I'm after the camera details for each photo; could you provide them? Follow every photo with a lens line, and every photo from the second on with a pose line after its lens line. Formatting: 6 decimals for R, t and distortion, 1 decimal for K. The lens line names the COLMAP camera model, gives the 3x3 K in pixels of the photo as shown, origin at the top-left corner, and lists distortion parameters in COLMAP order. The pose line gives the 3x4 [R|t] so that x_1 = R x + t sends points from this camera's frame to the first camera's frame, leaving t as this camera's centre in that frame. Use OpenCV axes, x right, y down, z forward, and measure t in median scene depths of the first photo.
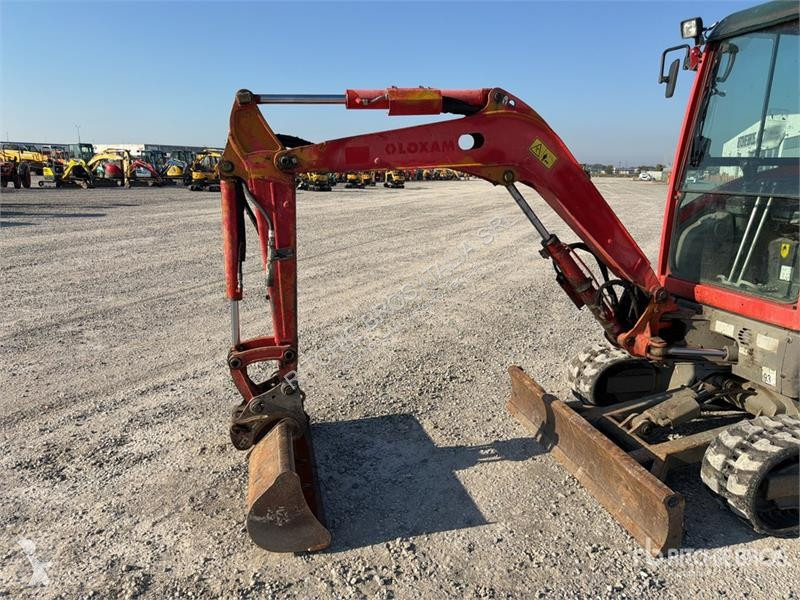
lens RADIAL K [[564.5, 0, 398.6], [0, 564.5, 297.7], [0, 0, 1]] dist [0.072356, -0.093428]
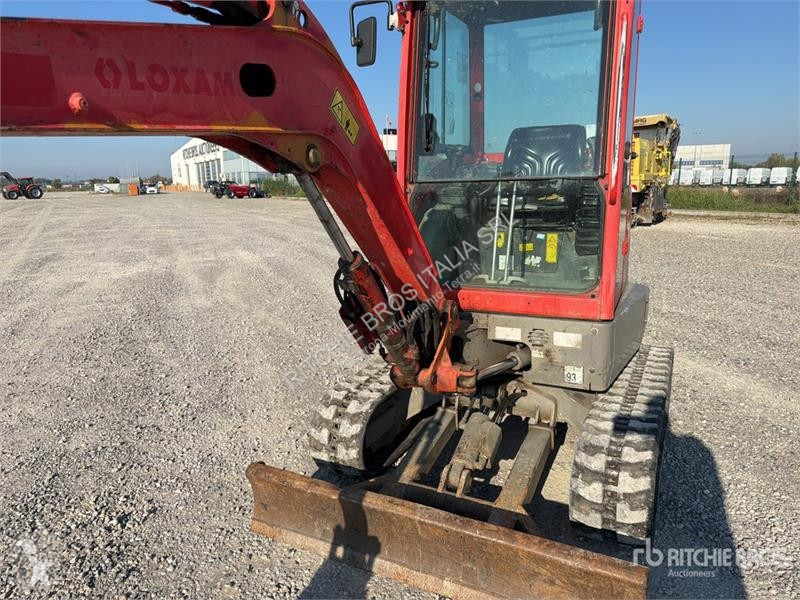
lens RADIAL K [[564.5, 0, 388.4], [0, 564.5, 295.7], [0, 0, 1]] dist [0.072356, -0.093428]
pose [[0.641933, -0.179274, 0.745508, -0.184184], [0.197755, 0.978099, 0.064925, -0.097229], [-0.740820, 0.105750, 0.663327, 0.571261]]
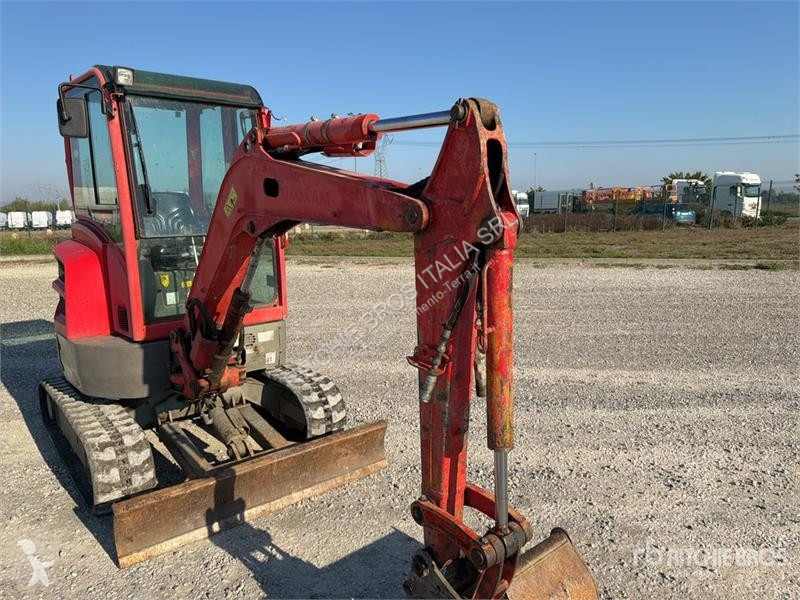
lens RADIAL K [[564.5, 0, 403.2], [0, 564.5, 297.2], [0, 0, 1]] dist [0.072356, -0.093428]
pose [[-0.450349, -0.144144, 0.881140, -0.668492], [0.211249, 0.941659, 0.262014, -0.283519], [-0.867502, 0.304138, -0.393625, 1.153972]]
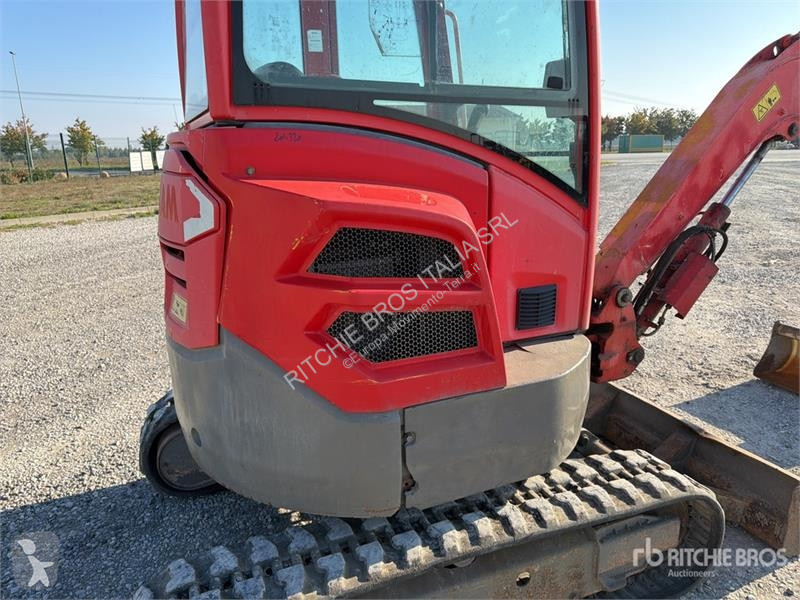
lens RADIAL K [[564.5, 0, 392.6], [0, 564.5, 298.6], [0, 0, 1]] dist [0.072356, -0.093428]
pose [[-0.989063, 0.040039, -0.141953, 0.856659], [-0.029541, 0.889169, 0.456624, -0.350215], [0.144503, 0.455824, -0.878262, 1.729788]]
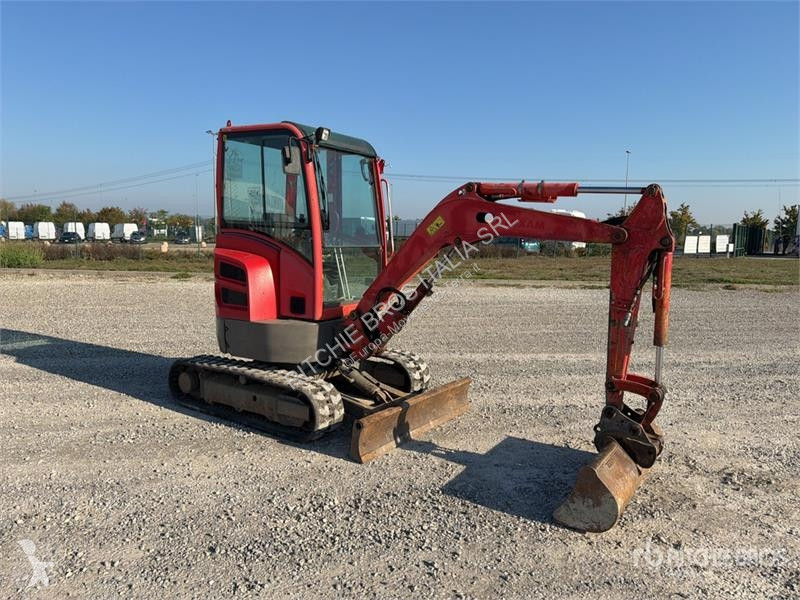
lens RADIAL K [[564.5, 0, 396.1], [0, 564.5, 304.9], [0, 0, 1]] dist [0.072356, -0.093428]
pose [[-0.661045, -0.118634, 0.740908, -0.747283], [0.143384, 0.949254, 0.279923, -0.462742], [-0.736519, 0.291277, -0.610490, 1.964272]]
